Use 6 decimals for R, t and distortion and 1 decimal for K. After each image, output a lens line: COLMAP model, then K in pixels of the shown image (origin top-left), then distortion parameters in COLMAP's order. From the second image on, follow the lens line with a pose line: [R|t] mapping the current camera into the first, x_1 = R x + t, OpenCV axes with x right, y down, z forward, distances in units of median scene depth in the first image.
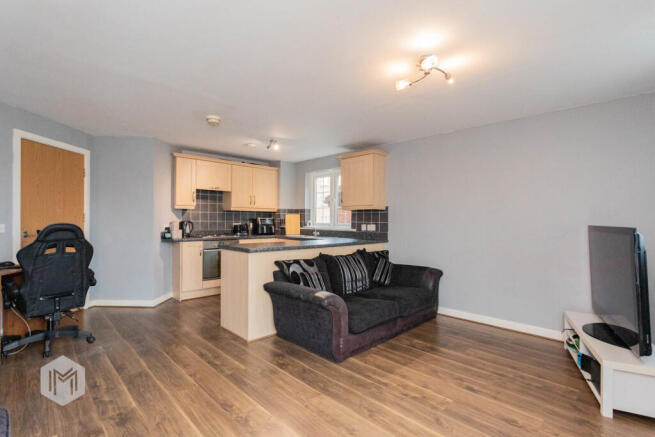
lens RADIAL K [[309.5, 0, 327.5], [0, 309.5, 218.5], [0, 0, 1]] dist [-0.000269, -0.000064]
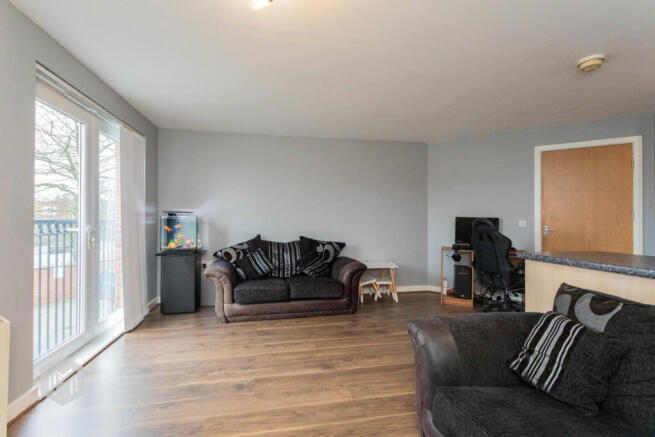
lens RADIAL K [[313.1, 0, 327.5], [0, 313.1, 218.5], [0, 0, 1]] dist [-0.000532, -0.000063]
pose [[-0.542038, -0.015077, -0.840219, 0.770360], [-0.004668, 0.999878, -0.014930, 0.047315], [0.840341, -0.004171, -0.542042, 1.377439]]
